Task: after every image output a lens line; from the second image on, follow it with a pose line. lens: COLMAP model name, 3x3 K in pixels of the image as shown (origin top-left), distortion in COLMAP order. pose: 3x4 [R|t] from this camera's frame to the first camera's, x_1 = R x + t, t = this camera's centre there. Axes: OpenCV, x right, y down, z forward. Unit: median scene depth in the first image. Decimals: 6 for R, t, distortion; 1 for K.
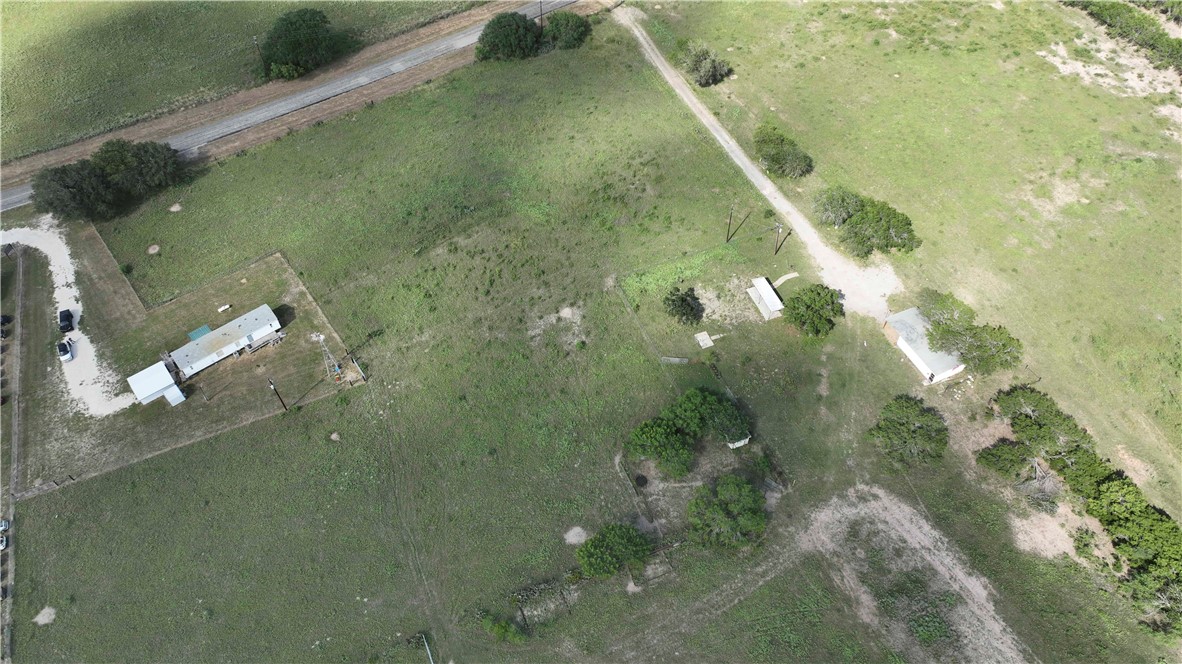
lens RADIAL K [[827.5, 0, 591.0], [0, 827.5, 332.0], [0, 0, 1]] dist [0.003924, 0.008617]
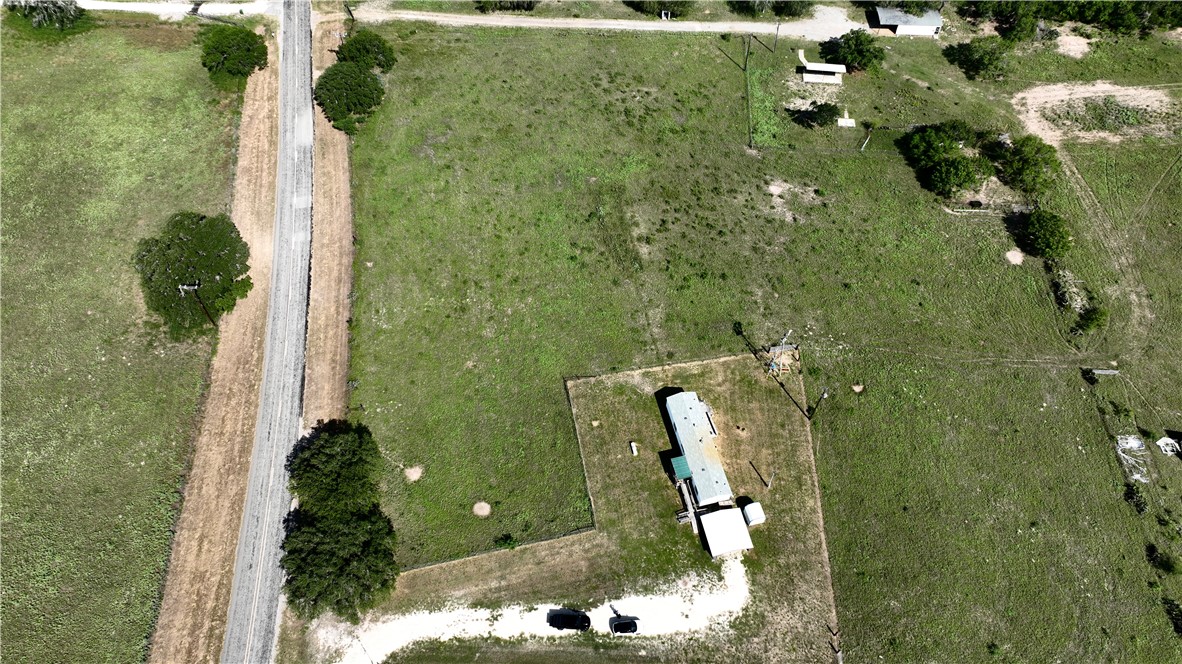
lens RADIAL K [[827.5, 0, 591.0], [0, 827.5, 332.0], [0, 0, 1]] dist [0.003924, 0.008617]
pose [[0.439578, -0.723407, 0.532404, -0.842206], [0.686366, 0.652875, 0.320401, -0.412146], [-0.579374, 0.224583, 0.783511, 0.357101]]
